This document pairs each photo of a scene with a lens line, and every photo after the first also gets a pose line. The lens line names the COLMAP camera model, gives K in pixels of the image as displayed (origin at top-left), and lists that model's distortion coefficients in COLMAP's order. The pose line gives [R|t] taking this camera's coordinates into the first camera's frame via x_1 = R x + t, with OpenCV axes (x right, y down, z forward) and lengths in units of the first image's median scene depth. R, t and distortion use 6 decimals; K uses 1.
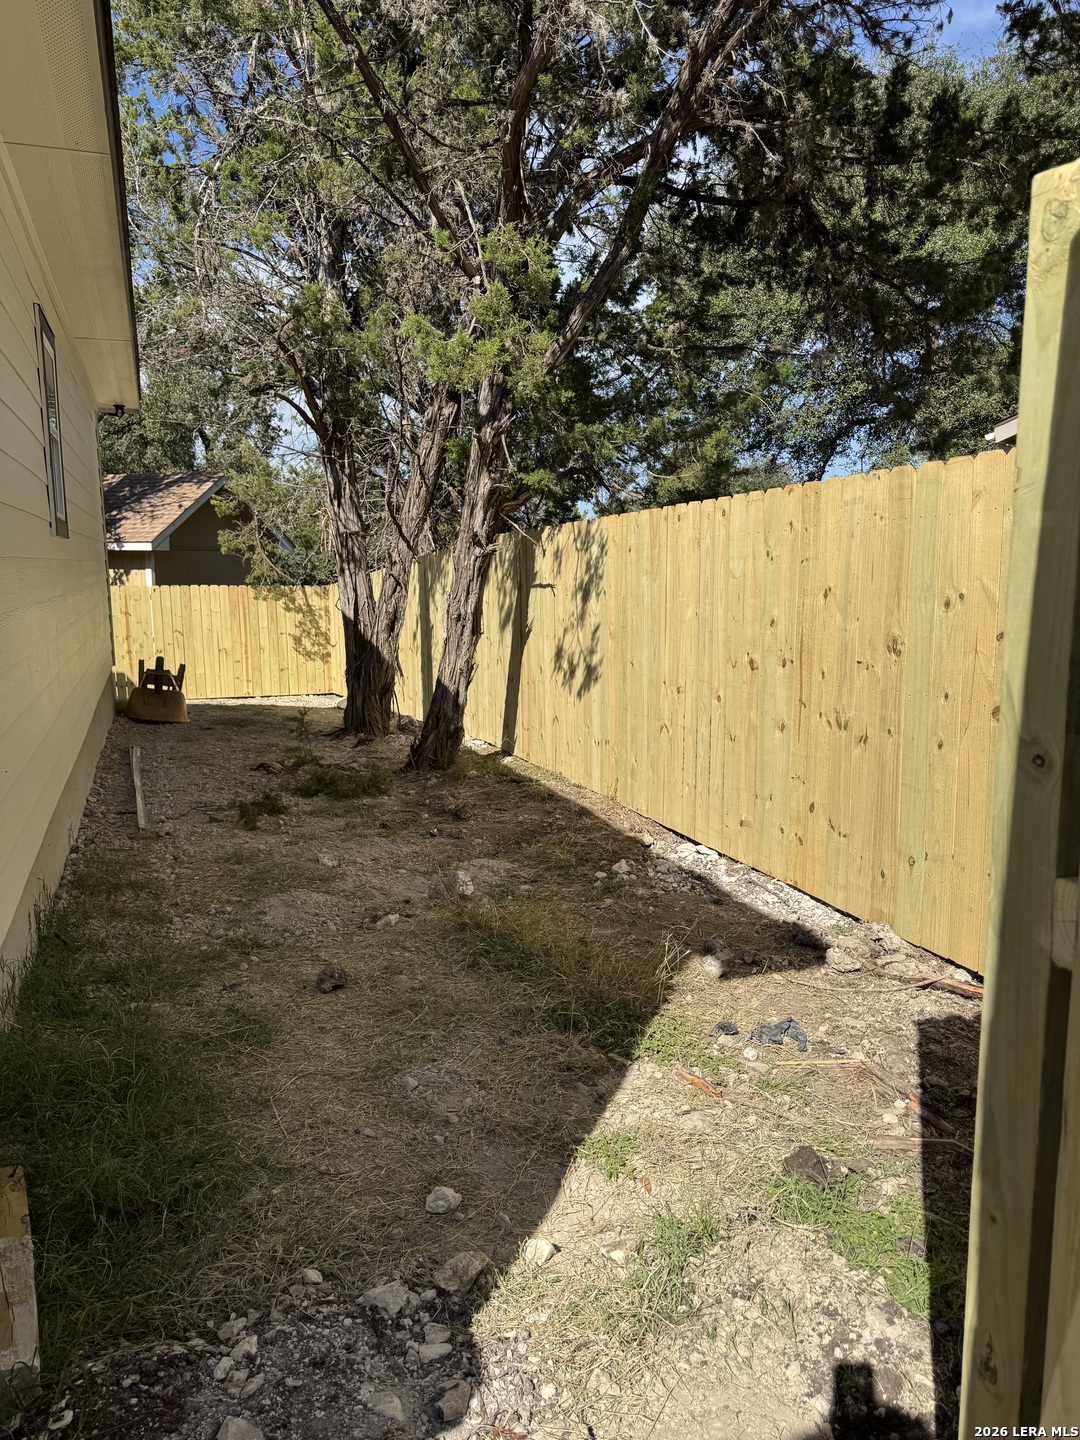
lens RADIAL K [[1032.1, 0, 540.0], [0, 1032.1, 720.0], [0, 0, 1]] dist [0.100882, -0.197756]
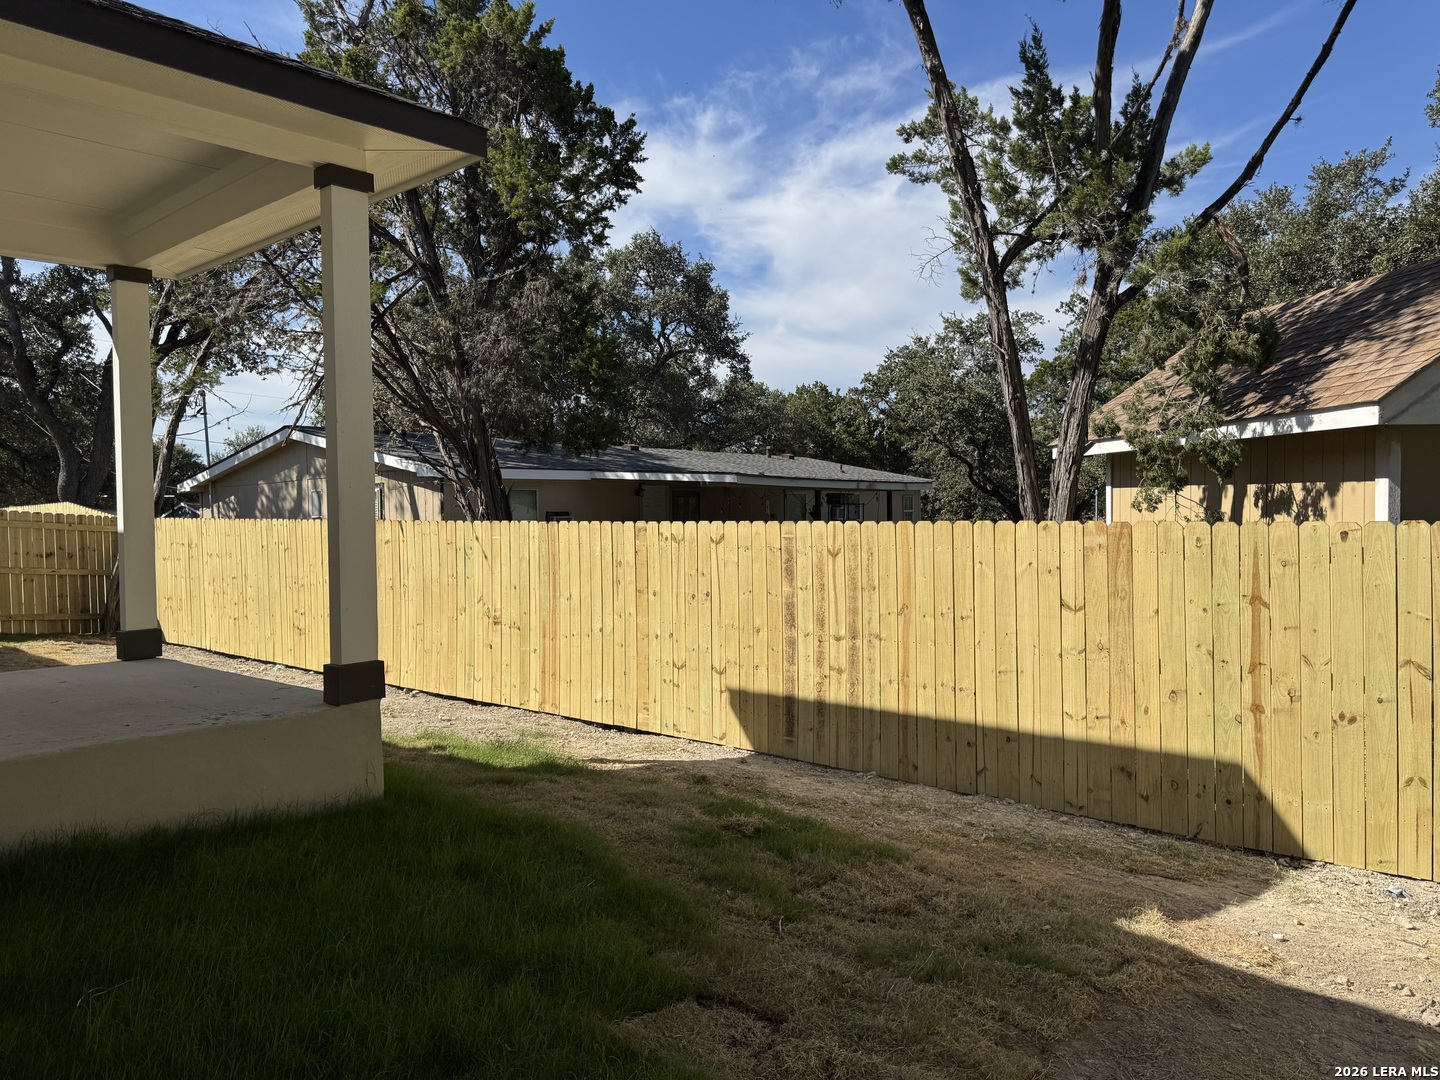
lens RADIAL K [[1032.1, 0, 720.0], [0, 1032.1, 540.0], [0, 0, 1]] dist [0.100882, -0.197756]
pose [[0.473854, 0.020597, -0.880363, -0.154945], [-0.114046, 0.992742, -0.038159, -0.080009], [0.873187, 0.118483, 0.472764, 0.609674]]
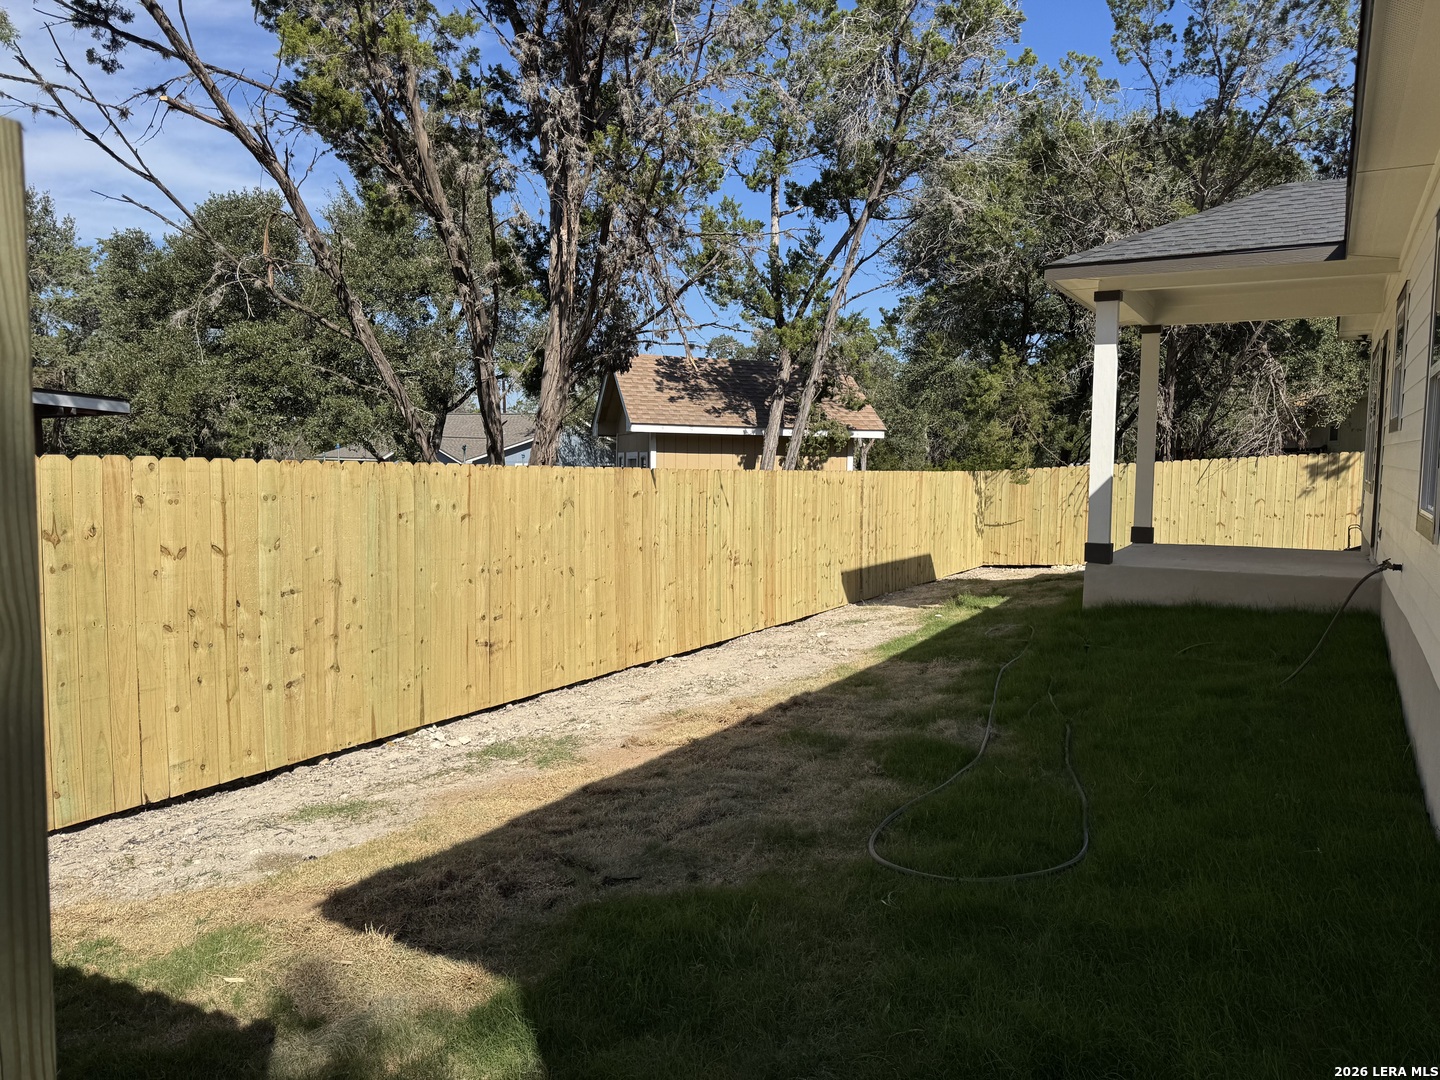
lens RADIAL K [[1032.1, 0, 720.0], [0, 1032.1, 540.0], [0, 0, 1]] dist [0.100882, -0.197756]
pose [[0.772809, -0.034744, 0.633687, -1.100615], [0.080245, 0.995836, -0.043262, -0.031111], [-0.629545, 0.084284, 0.772379, 0.311920]]
